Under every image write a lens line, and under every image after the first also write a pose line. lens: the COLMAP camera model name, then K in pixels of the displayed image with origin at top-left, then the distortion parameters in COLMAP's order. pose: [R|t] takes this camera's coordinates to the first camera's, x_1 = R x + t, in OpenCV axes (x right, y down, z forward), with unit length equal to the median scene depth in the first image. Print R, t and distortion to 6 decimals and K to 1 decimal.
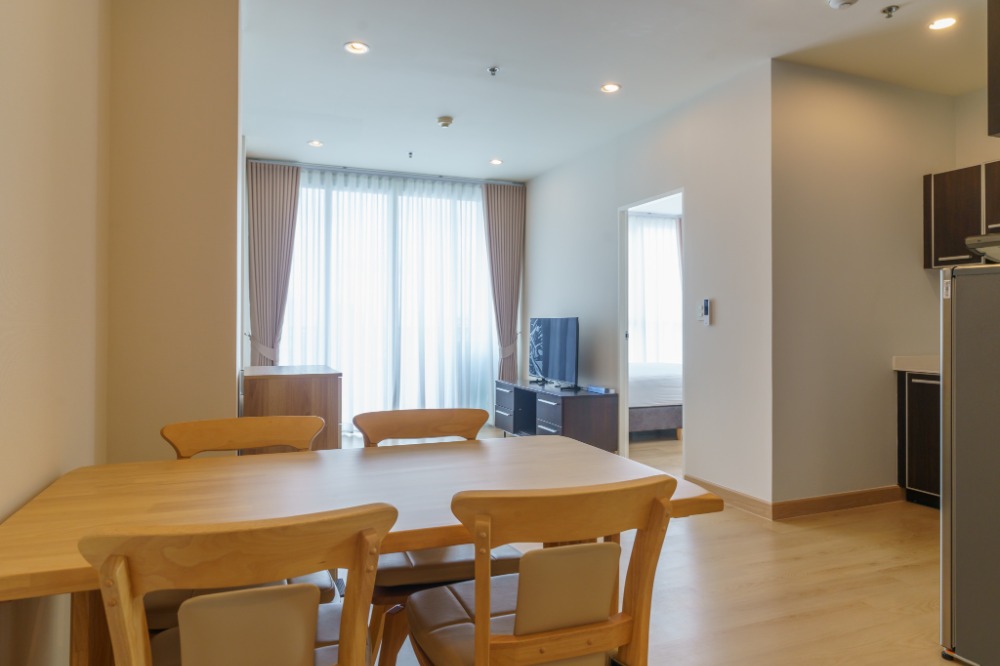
lens RADIAL K [[669.6, 0, 480.8], [0, 669.6, 335.1], [0, 0, 1]] dist [-0.009925, 0.001136]
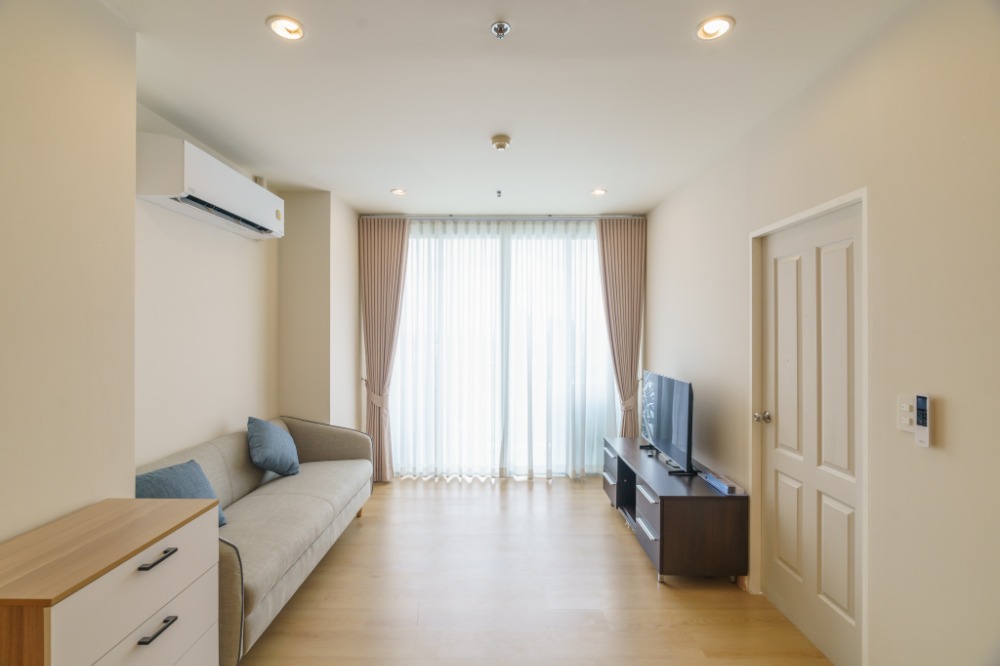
lens RADIAL K [[460.5, 0, 493.1], [0, 460.5, 337.8], [0, 0, 1]] dist [-0.002830, 0.002062]
pose [[0.930955, 0.002236, -0.365127, 0.107838], [-0.002246, 0.999997, 0.000397, -0.065567], [0.365127, 0.000451, 0.930958, 0.372159]]
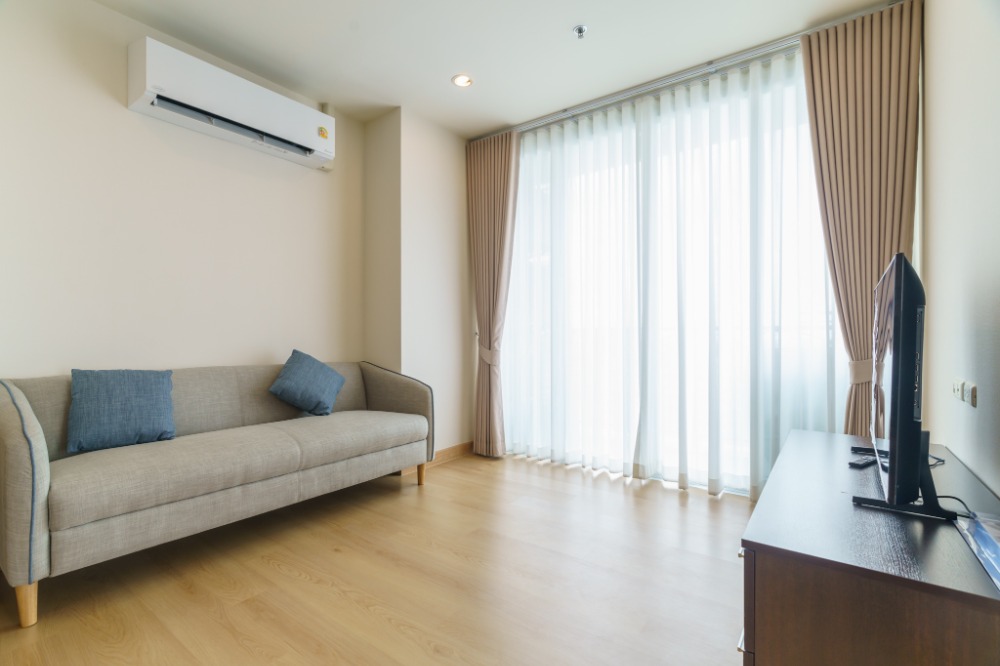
lens RADIAL K [[460.5, 0, 469.8], [0, 460.5, 335.1], [0, 0, 1]] dist [-0.002830, 0.002062]
pose [[0.527366, -0.002394, -0.849635, 0.174544], [-0.006829, 0.999952, -0.007056, 0.004939], [0.849611, 0.009523, 0.527324, 0.631438]]
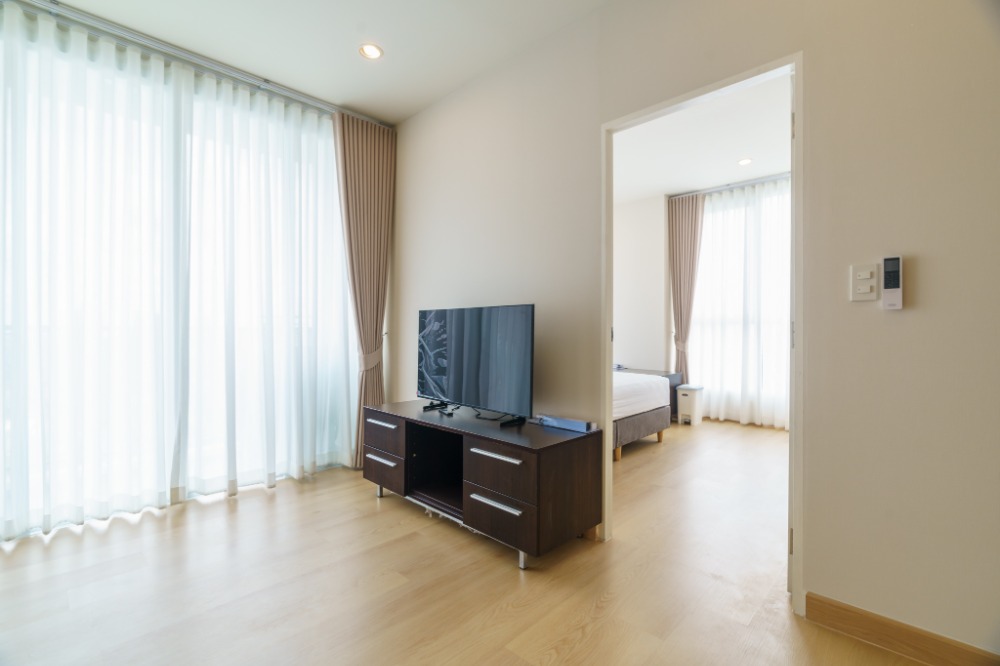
lens RADIAL K [[460.5, 0, 482.3], [0, 460.5, 336.8], [0, 0, 1]] dist [-0.002830, 0.002062]
pose [[0.912671, -0.003557, 0.408680, -0.054648], [0.006808, 0.999956, -0.006499, 0.003994], [-0.408638, 0.008714, 0.912655, 0.548969]]
